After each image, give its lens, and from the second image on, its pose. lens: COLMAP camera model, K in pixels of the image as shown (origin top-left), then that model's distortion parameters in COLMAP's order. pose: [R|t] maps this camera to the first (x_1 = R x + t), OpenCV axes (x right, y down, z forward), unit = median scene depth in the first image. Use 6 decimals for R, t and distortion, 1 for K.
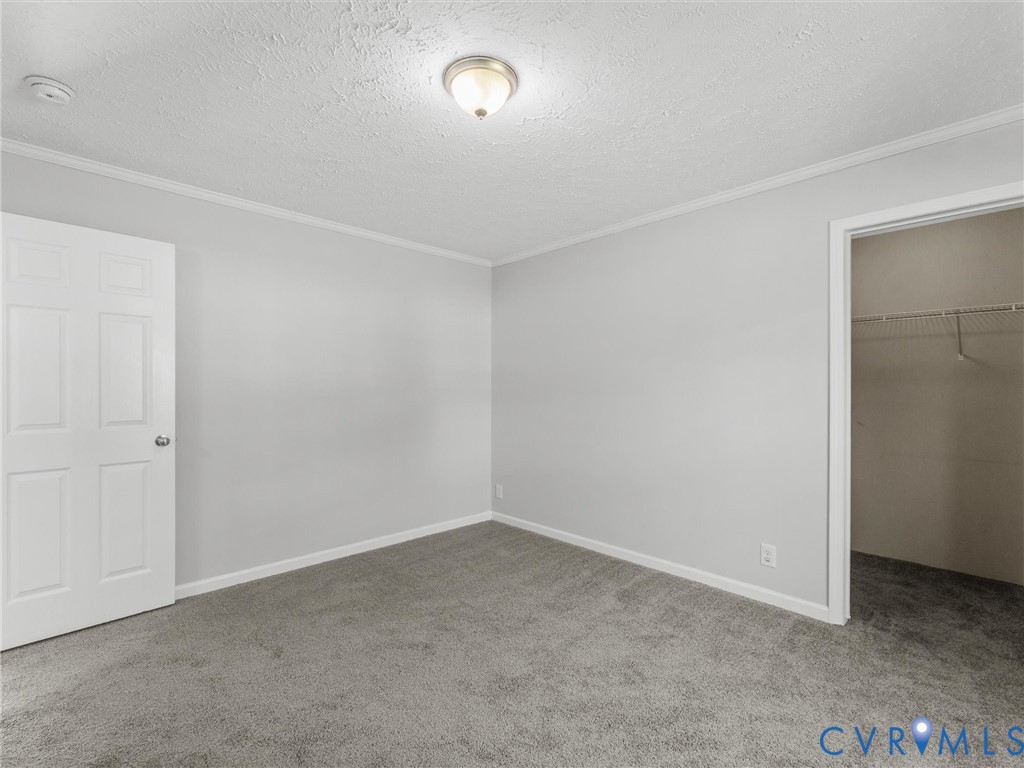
lens RADIAL K [[478.7, 0, 512.0], [0, 478.7, 384.0], [0, 0, 1]] dist [-0.000774, -0.000552]
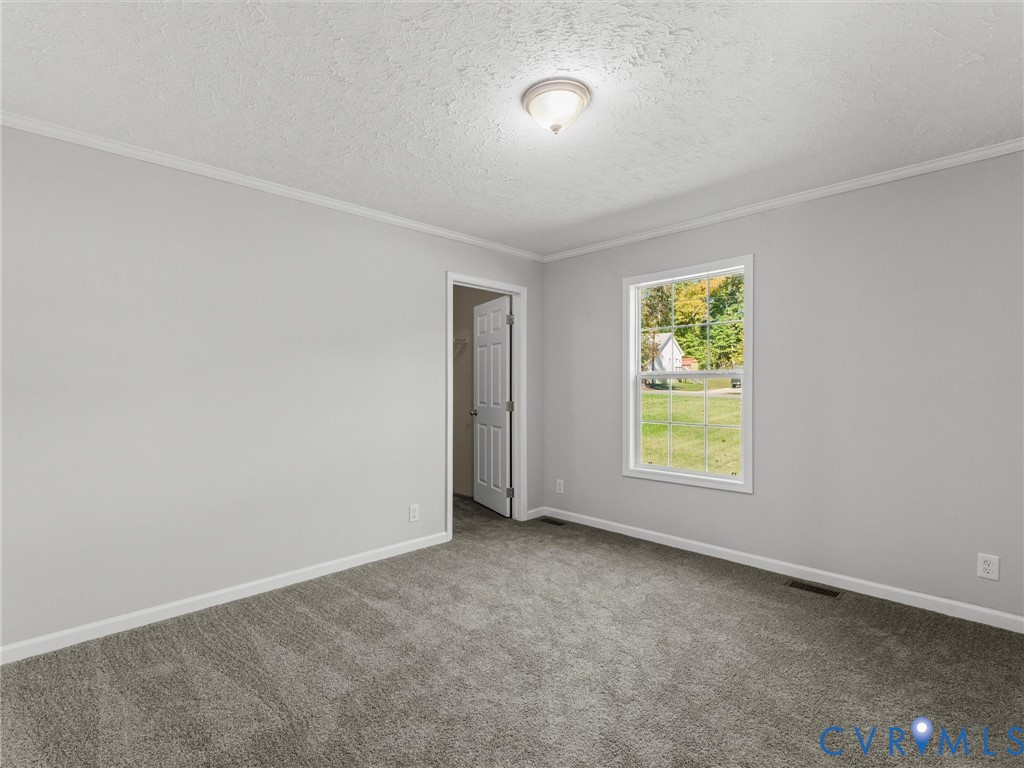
lens RADIAL K [[478.7, 0, 512.0], [0, 478.7, 384.0], [0, 0, 1]] dist [-0.000774, -0.000552]
pose [[0.016947, -0.004080, 0.999848, -0.838355], [0.003676, 0.999985, 0.004018, 0.004326], [-0.999850, 0.003608, 0.016962, 0.788894]]
